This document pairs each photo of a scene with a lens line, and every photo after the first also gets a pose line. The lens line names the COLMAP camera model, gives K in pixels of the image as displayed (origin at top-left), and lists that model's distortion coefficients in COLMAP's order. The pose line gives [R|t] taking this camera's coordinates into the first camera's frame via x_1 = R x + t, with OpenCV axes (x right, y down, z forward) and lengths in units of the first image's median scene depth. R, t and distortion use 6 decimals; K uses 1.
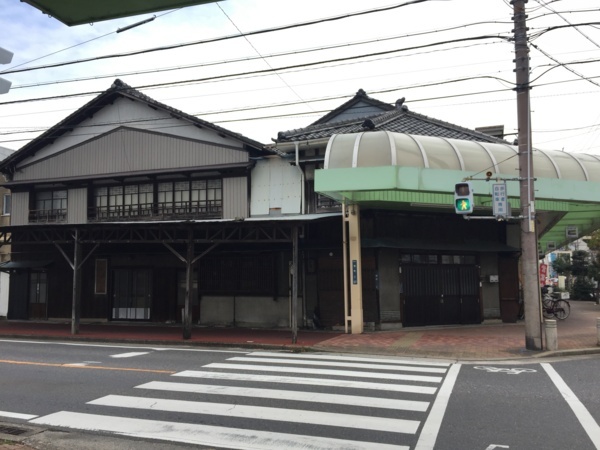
lens RADIAL K [[515.6, 0, 299.0], [0, 515.6, 223.2], [0, 0, 1]] dist [0.052462, -0.049839]
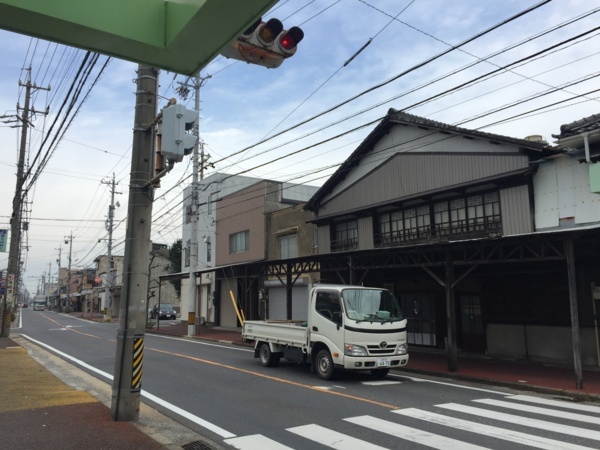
lens RADIAL K [[515.6, 0, 299.6], [0, 515.6, 226.0], [0, 0, 1]] dist [0.052462, -0.049839]
pose [[0.793713, -0.089128, -0.601728, 0.110989], [0.067347, 0.996002, -0.058694, 0.003608], [0.604553, 0.006062, 0.796542, 0.082978]]
